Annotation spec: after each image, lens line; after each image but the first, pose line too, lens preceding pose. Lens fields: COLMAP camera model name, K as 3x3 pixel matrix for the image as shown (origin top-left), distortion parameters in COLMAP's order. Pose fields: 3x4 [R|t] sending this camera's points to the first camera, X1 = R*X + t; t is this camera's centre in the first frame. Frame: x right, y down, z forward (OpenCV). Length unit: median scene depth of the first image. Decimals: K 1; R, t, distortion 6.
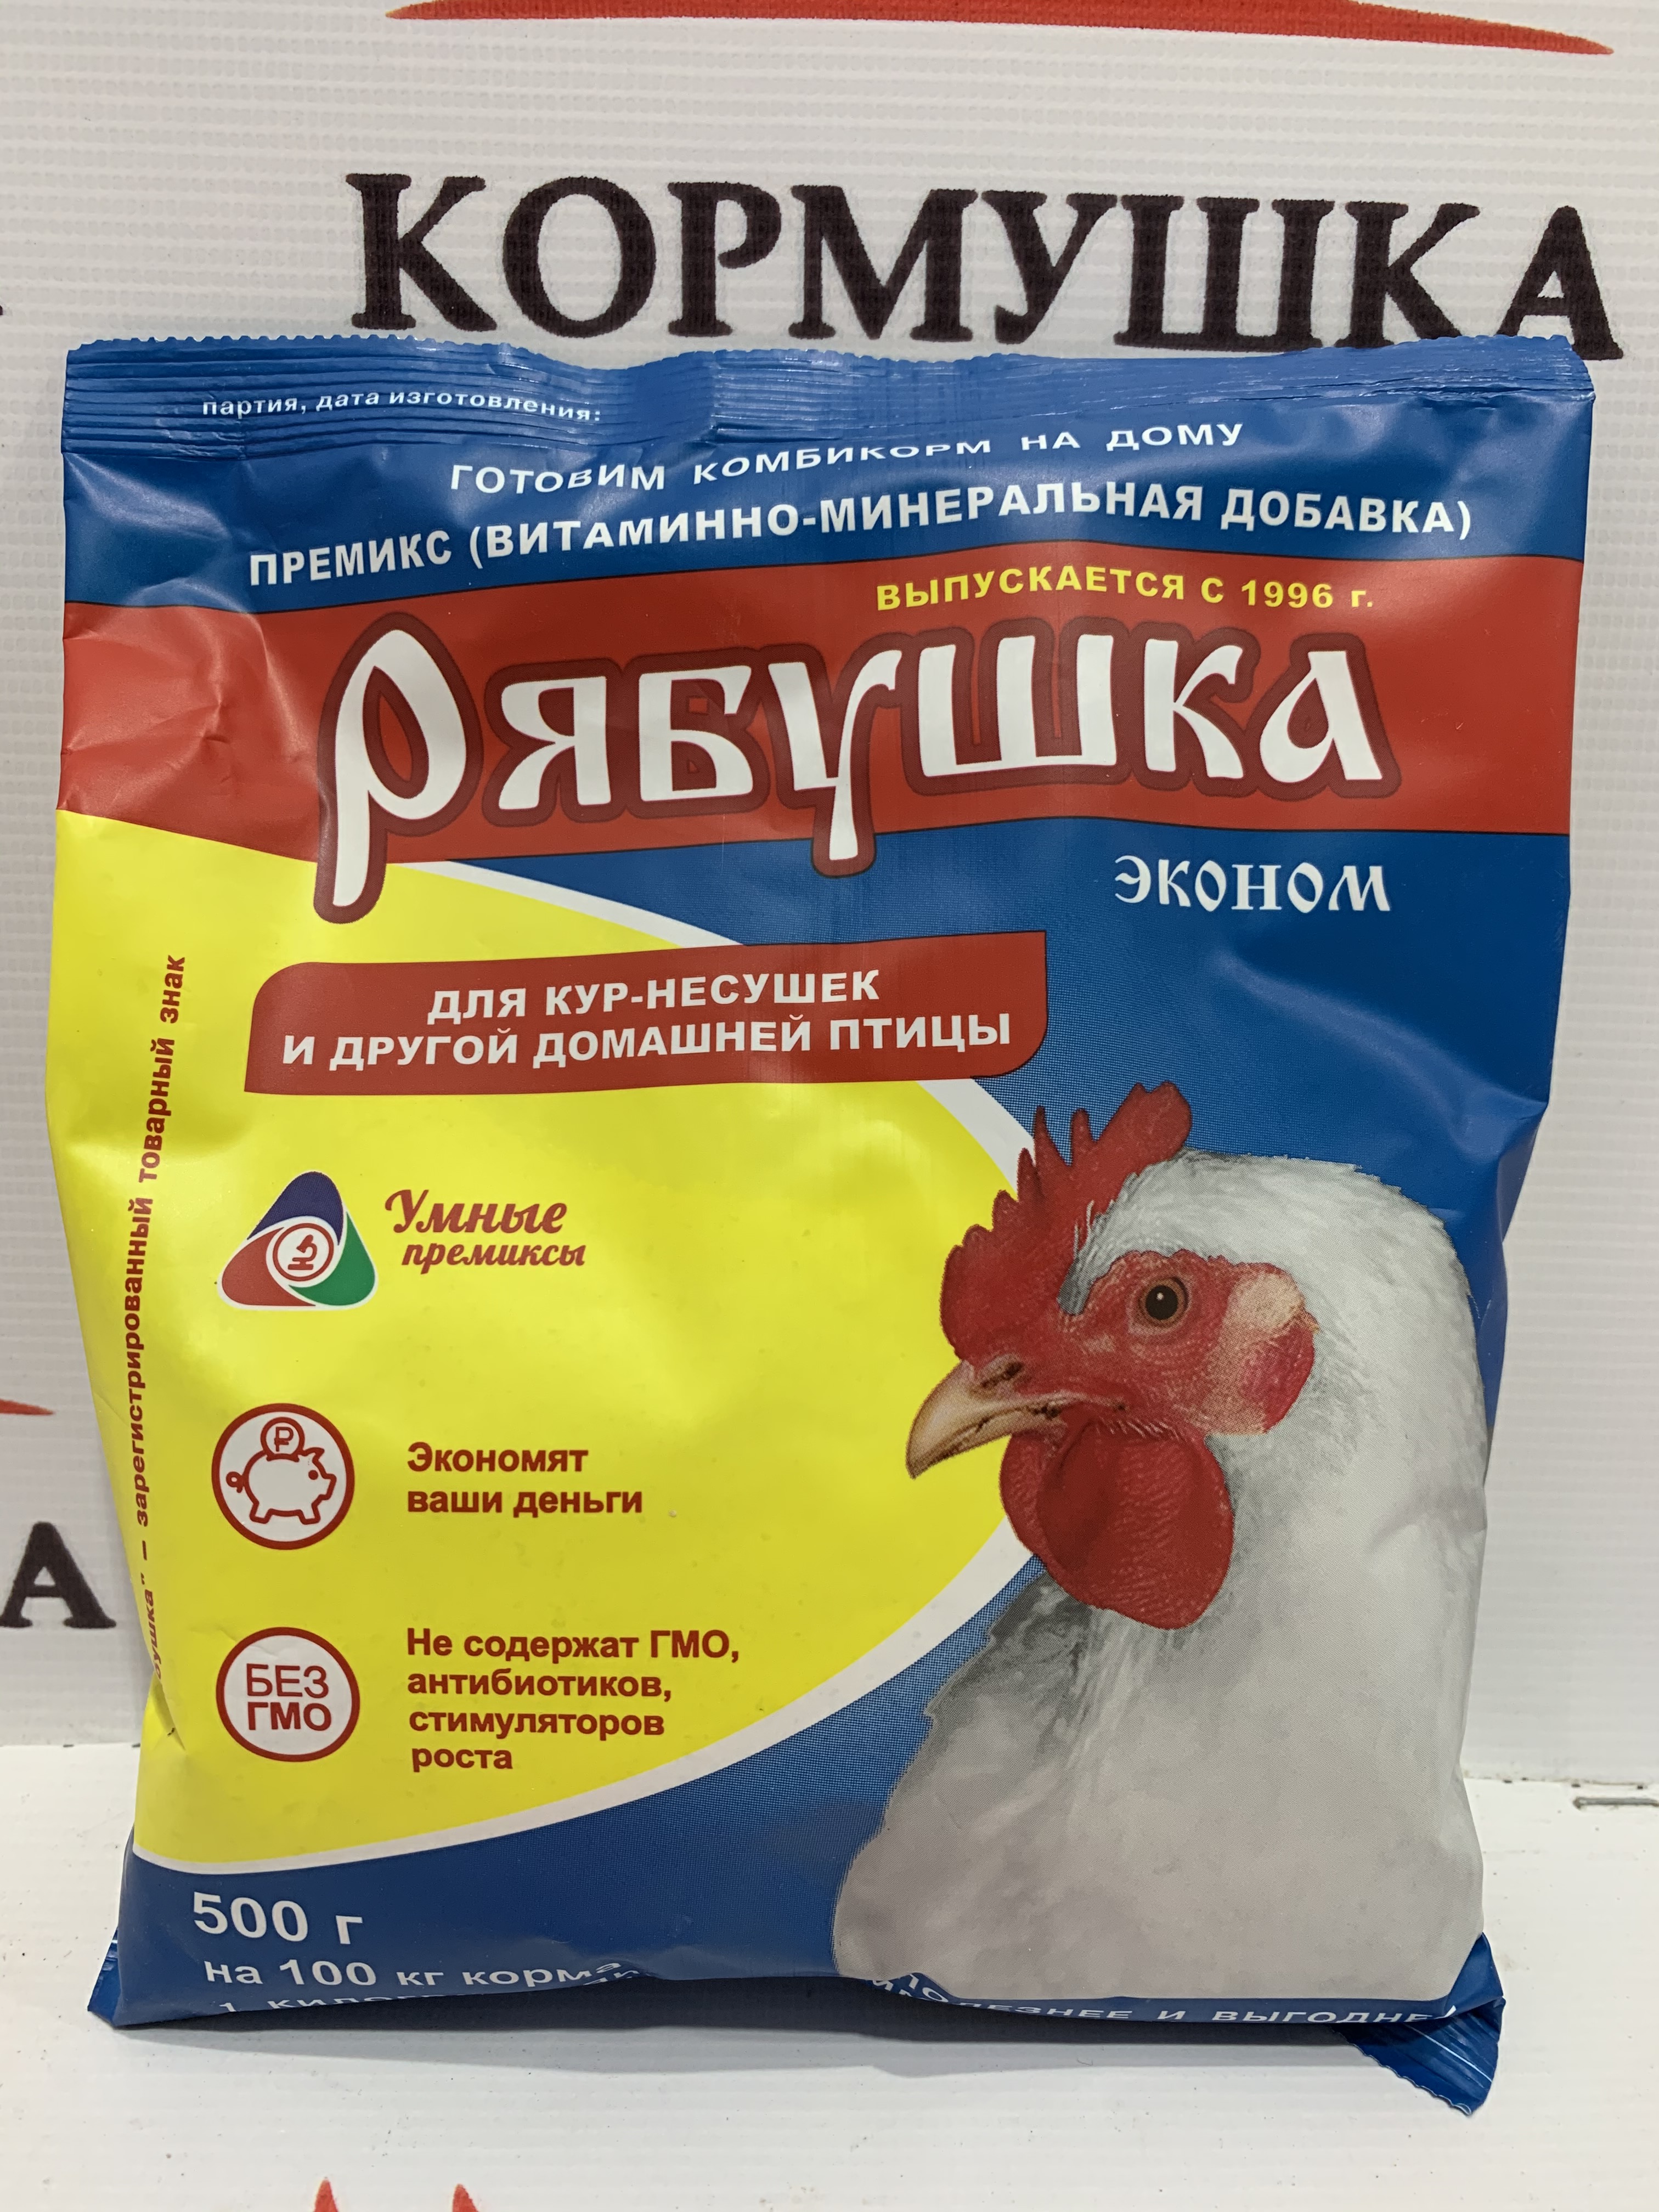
lens RADIAL K [[1771.1, 0, 812.6], [0, 1771.1, 1110.6], [0, 0, 1]] dist [0.005525, 0.014754]
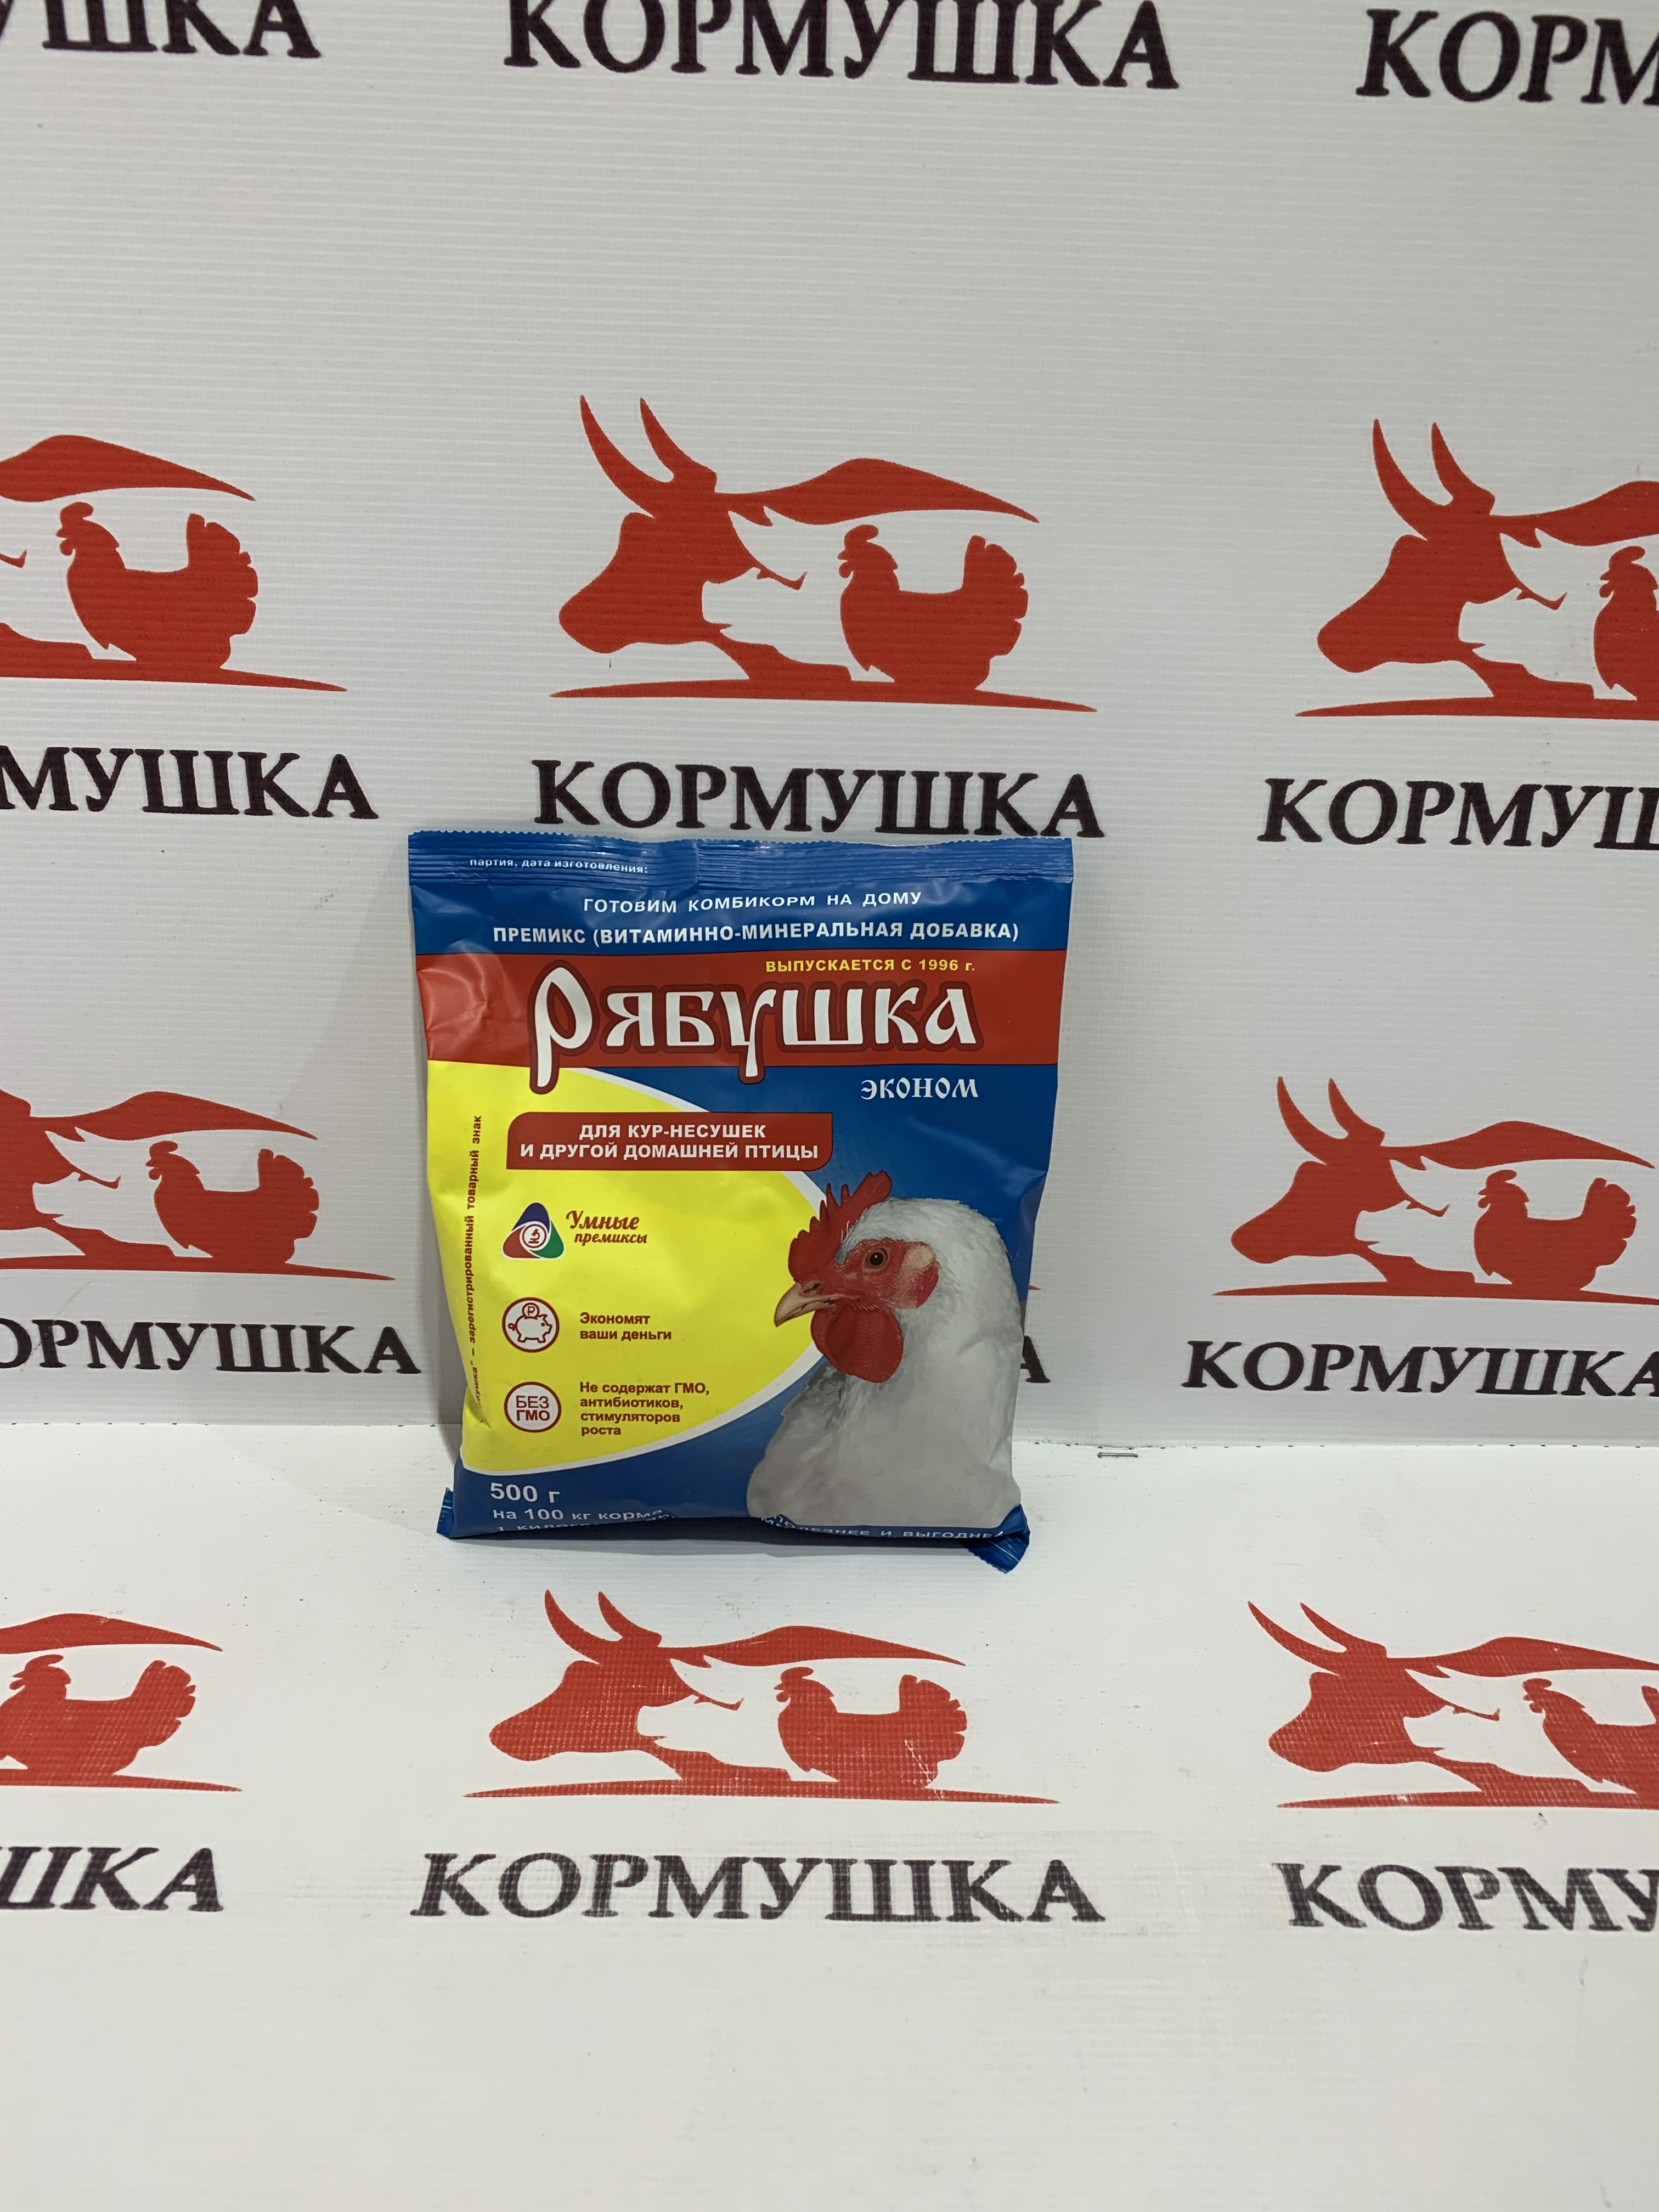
lens RADIAL K [[1691.7, 0, 782.8], [0, 1691.7, 1144.5], [0, 0, 1]] dist [0.307591, 0.002580]
pose [[0.999967, 0.006144, -0.005248, 0.072278], [-0.005083, 0.983184, 0.182549, -0.470549], [0.006282, -0.182517, 0.983183, -1.290365]]
